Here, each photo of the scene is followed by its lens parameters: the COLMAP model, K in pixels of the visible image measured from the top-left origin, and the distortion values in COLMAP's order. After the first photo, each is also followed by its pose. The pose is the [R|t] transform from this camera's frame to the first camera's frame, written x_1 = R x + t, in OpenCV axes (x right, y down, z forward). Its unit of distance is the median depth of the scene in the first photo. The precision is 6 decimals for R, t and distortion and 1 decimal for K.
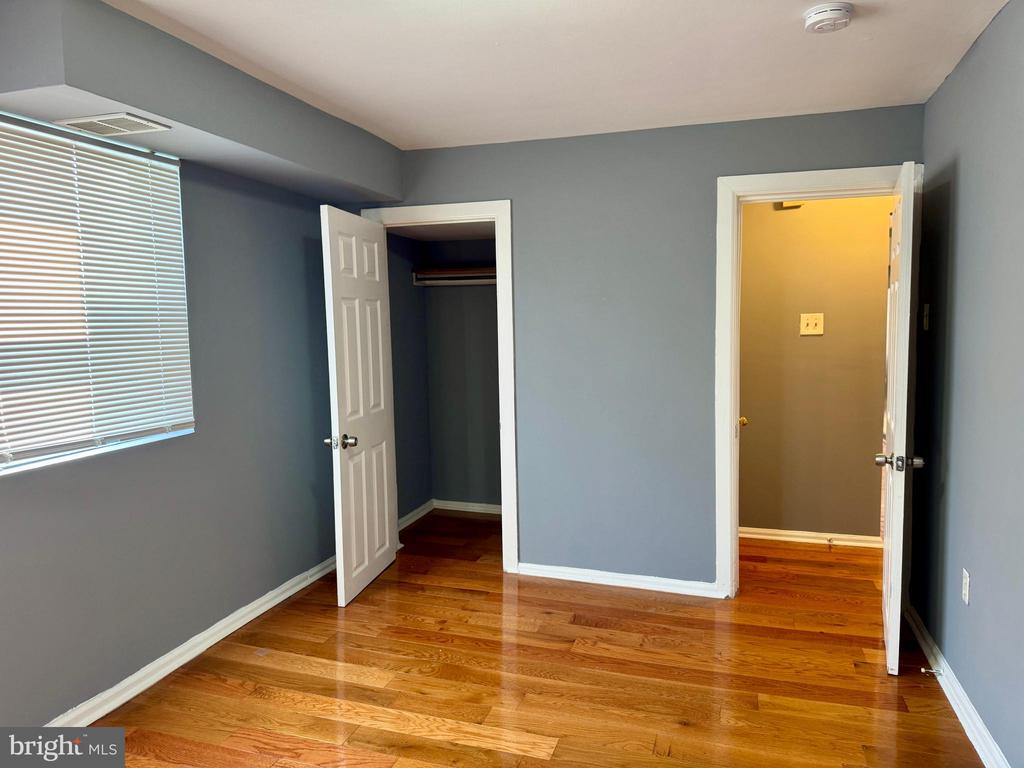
lens RADIAL K [[718.5, 0, 512.0], [0, 718.5, 384.0], [0, 0, 1]] dist [0.083485, -0.102870]
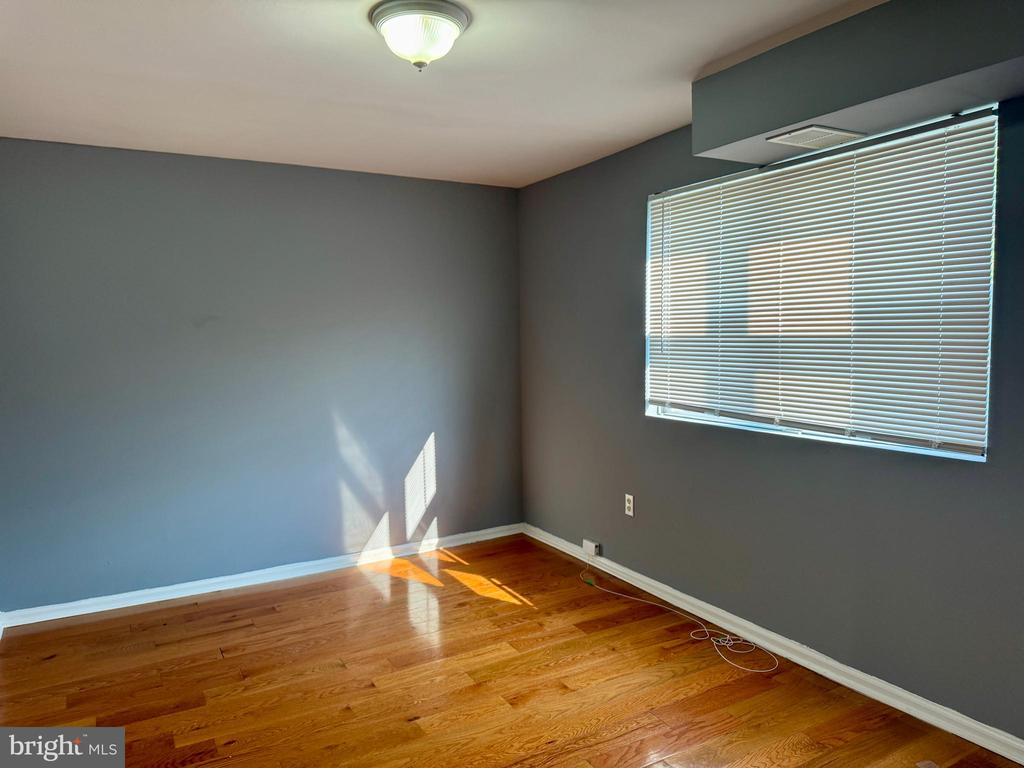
lens RADIAL K [[718.5, 0, 512.0], [0, 718.5, 384.0], [0, 0, 1]] dist [0.083485, -0.102870]
pose [[-0.680890, 0.080572, -0.727940, 0.526846], [-0.039546, 0.988436, 0.146394, -0.124862], [0.731317, 0.128465, -0.669830, 1.330221]]
